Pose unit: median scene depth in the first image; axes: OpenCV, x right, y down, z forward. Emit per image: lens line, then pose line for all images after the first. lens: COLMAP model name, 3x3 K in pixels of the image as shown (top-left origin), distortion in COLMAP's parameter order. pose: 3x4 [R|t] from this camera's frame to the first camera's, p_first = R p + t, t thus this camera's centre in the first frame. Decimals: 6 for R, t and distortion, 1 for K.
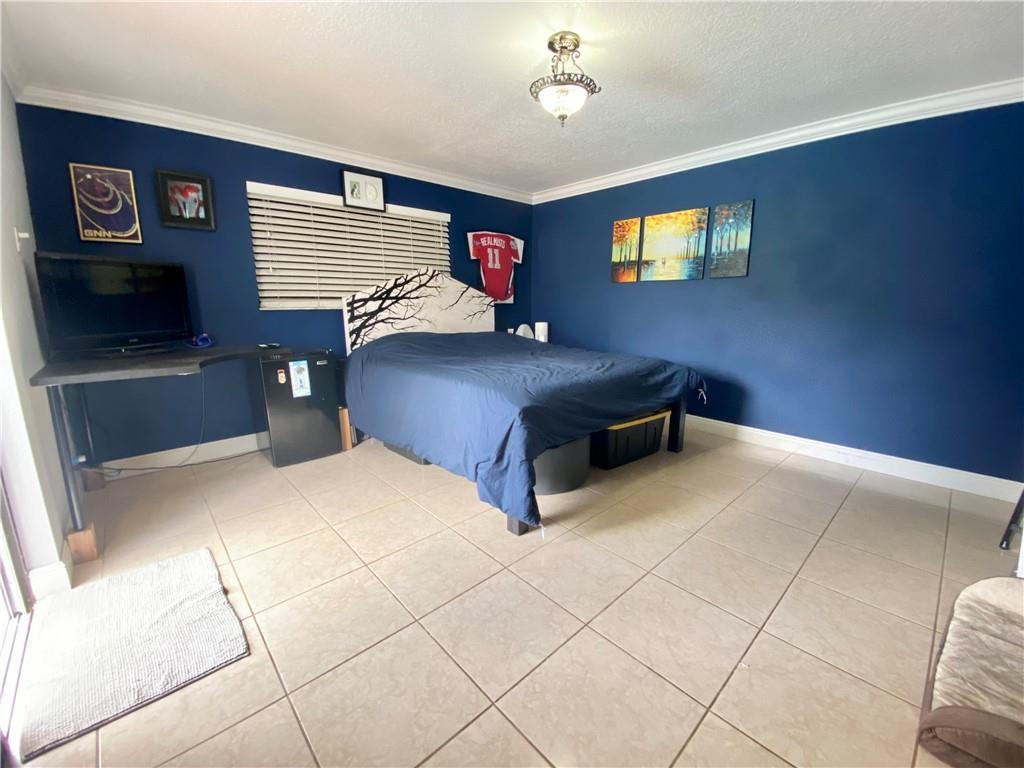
lens RADIAL K [[413.9, 0, 514.7], [0, 413.9, 386.5], [0, 0, 1]] dist [0.013483, -0.024040]
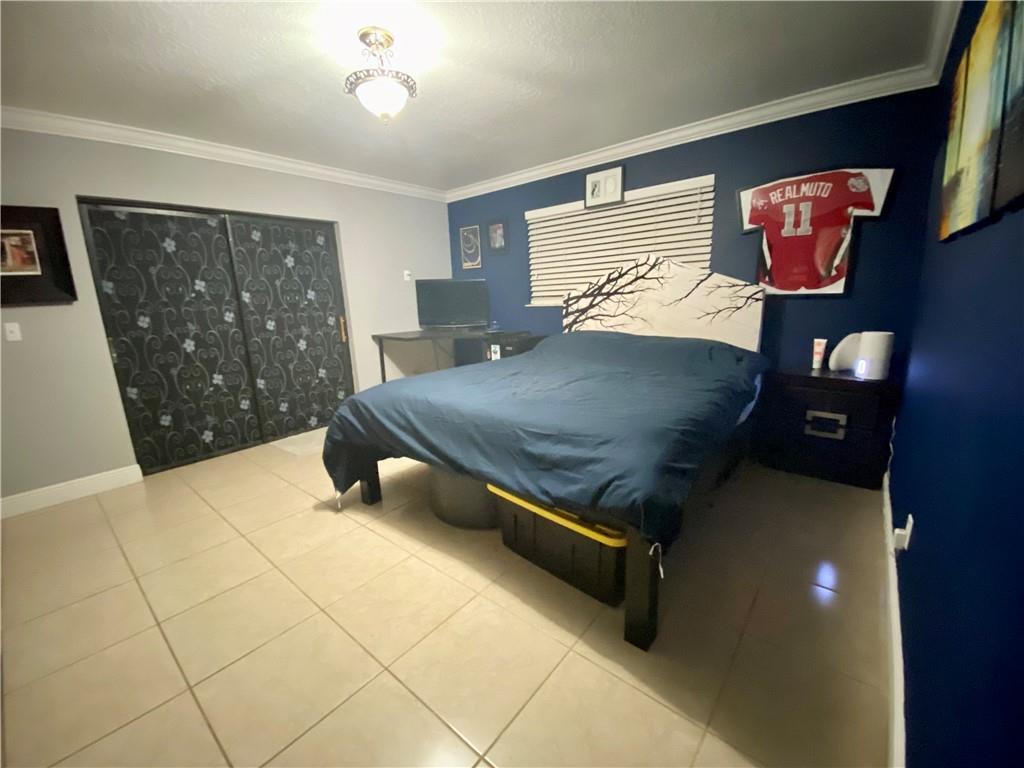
lens RADIAL K [[413.9, 0, 514.7], [0, 413.9, 386.5], [0, 0, 1]] dist [0.013483, -0.024040]
pose [[0.139664, 0.204860, -0.968776, 0.653003], [-0.157598, 0.970492, 0.182503, -0.147688], [0.977577, 0.127188, 0.167829, 0.660311]]
